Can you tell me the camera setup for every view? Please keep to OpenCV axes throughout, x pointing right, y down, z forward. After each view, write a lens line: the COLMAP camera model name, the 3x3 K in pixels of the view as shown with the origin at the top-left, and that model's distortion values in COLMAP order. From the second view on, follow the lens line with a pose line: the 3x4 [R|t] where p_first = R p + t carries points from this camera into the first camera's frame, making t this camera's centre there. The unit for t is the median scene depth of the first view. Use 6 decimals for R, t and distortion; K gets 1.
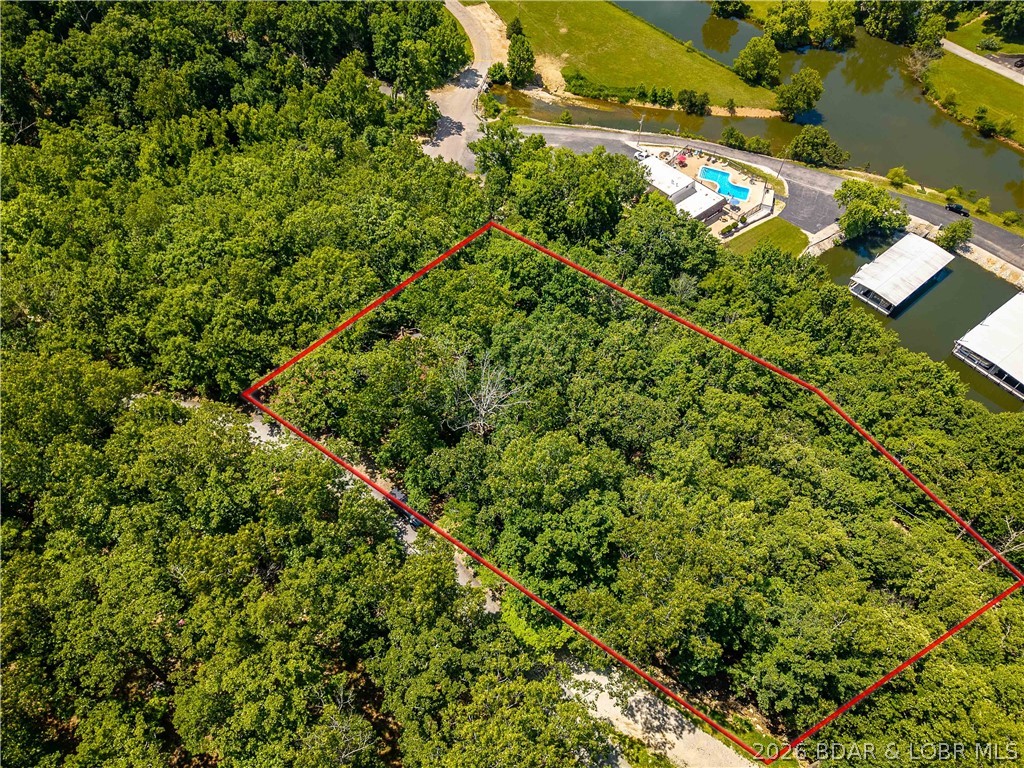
lens RADIAL K [[687.7, 0, 510.8], [0, 687.7, 380.3], [0, 0, 1]] dist [0.013066, -0.003264]
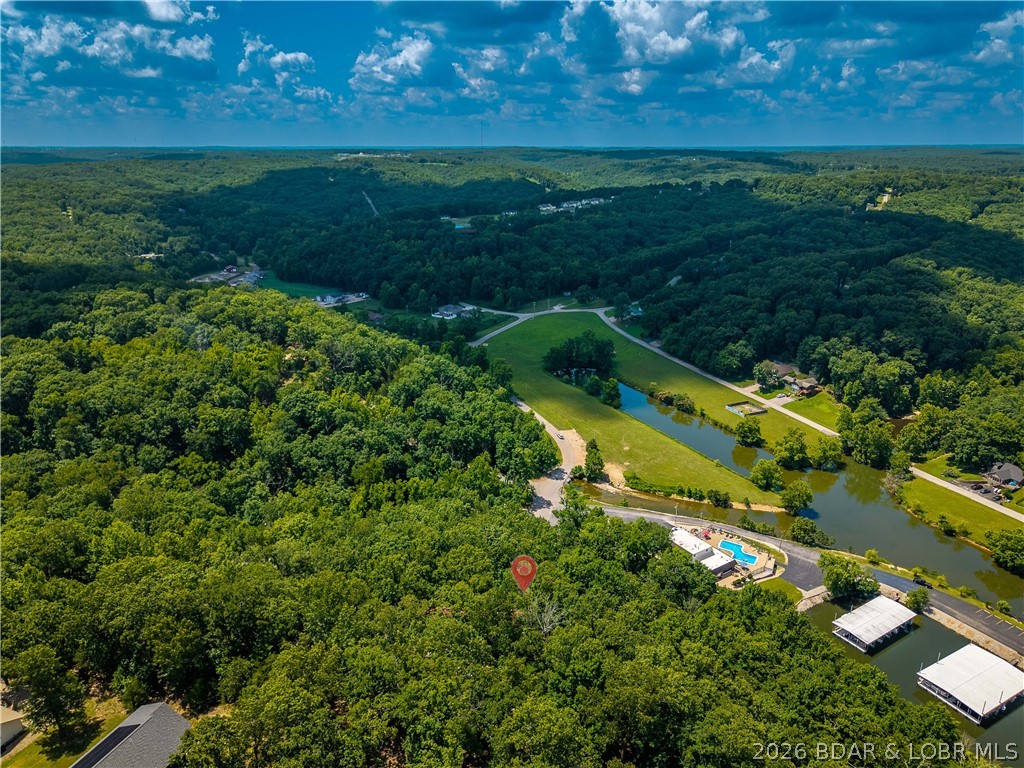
lens RADIAL K [[687.7, 0, 510.8], [0, 687.7, 380.3], [0, 0, 1]] dist [0.013066, -0.003264]
pose [[0.989571, 0.031060, -0.140660, 0.045150], [-0.102010, 0.840541, -0.532056, 0.203480], [0.101705, 0.540856, 0.834943, -0.376072]]
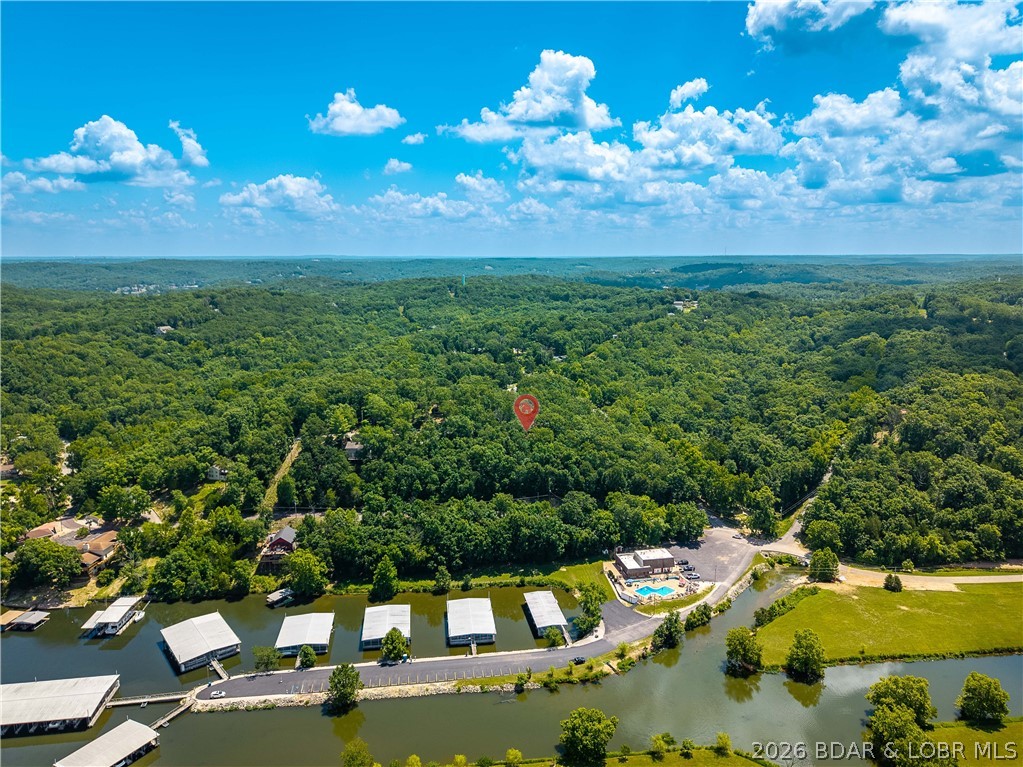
lens RADIAL K [[687.1, 0, 510.3], [0, 687.1, 379.8], [0, 0, 1]] dist [0.013066, -0.003264]
pose [[-0.489535, 0.146514, -0.859586, 1.745755], [-0.685377, 0.544789, 0.483181, -1.077944], [0.539086, 0.825675, -0.166276, 0.691707]]
